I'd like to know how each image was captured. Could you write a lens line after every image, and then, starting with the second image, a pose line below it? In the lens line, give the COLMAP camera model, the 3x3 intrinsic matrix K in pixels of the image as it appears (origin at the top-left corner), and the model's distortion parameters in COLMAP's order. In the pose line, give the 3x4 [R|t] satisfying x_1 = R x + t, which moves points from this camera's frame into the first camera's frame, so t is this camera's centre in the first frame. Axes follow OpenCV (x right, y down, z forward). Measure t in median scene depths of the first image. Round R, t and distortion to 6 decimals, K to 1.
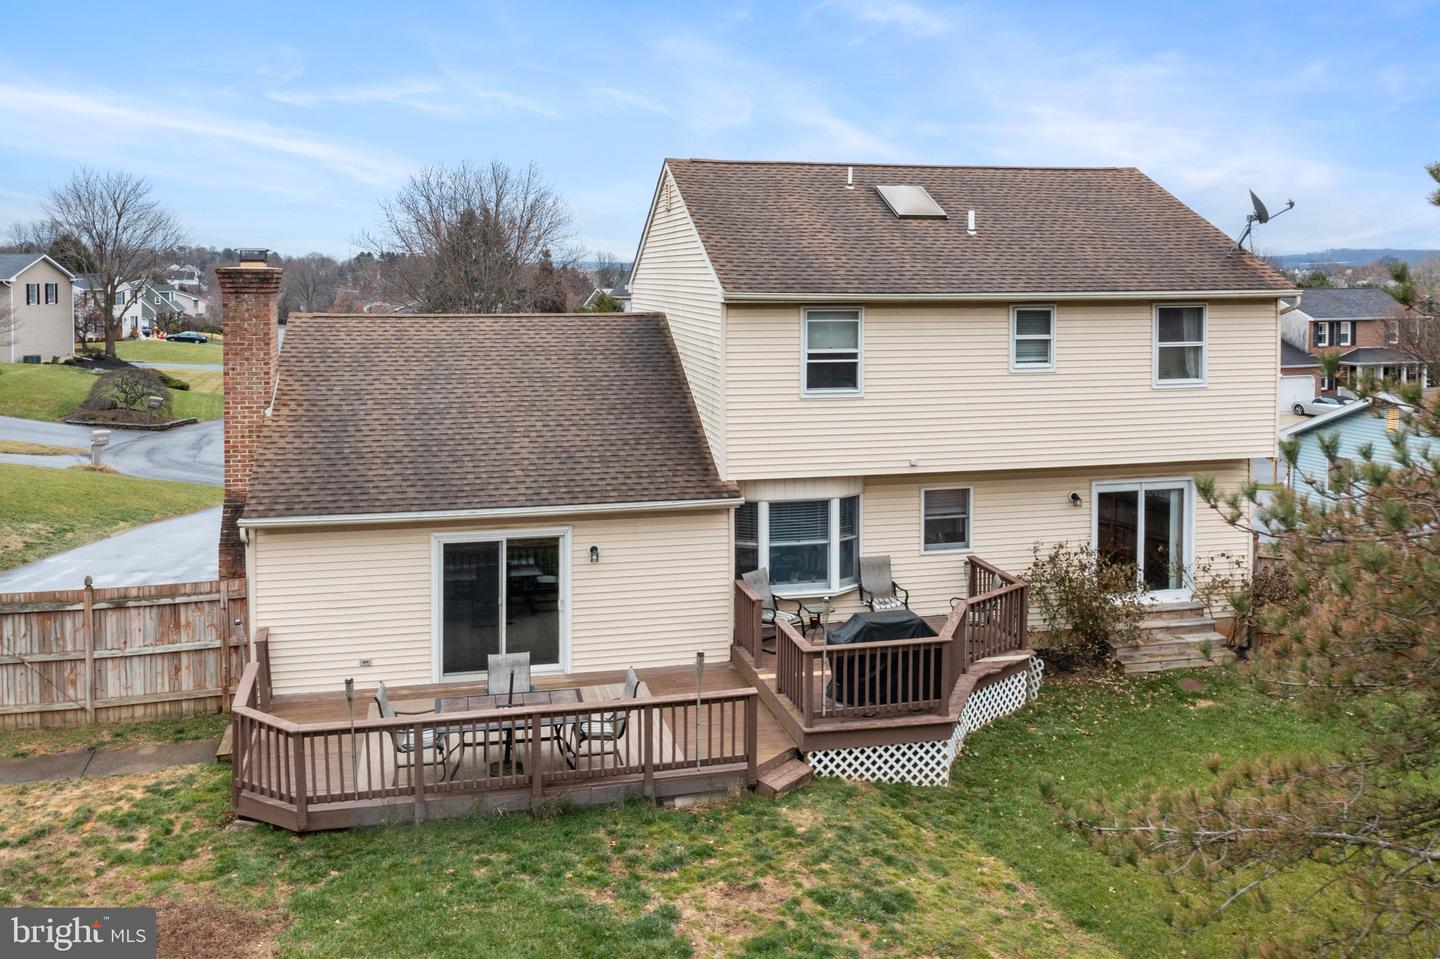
lens RADIAL K [[1183.7, 0, 717.7], [0, 1183.7, 300.7], [0, 0, 1]] dist [-0.005178, 0.003244]
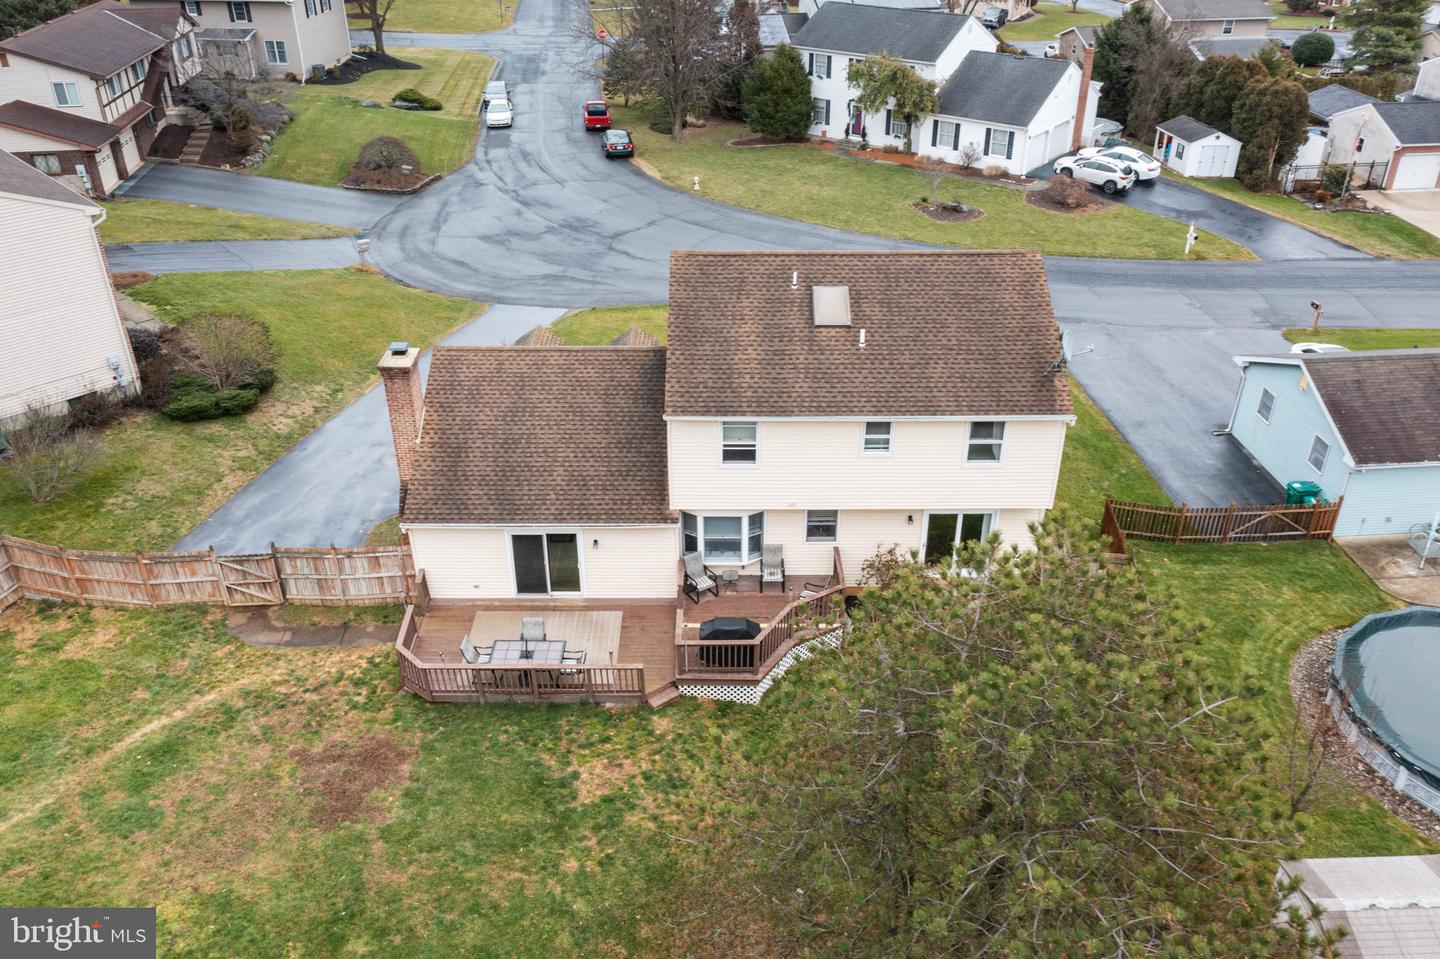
lens RADIAL K [[1164.7, 0, 720.4], [0, 1164.7, 444.9], [0, 0, 1]] dist [-0.006929, -0.005434]
pose [[0.972645, 0.108548, -0.205373, 0.474454], [0.001162, 0.881820, 0.471584, -0.835026], [0.232292, -0.458923, 0.857572, -0.423237]]
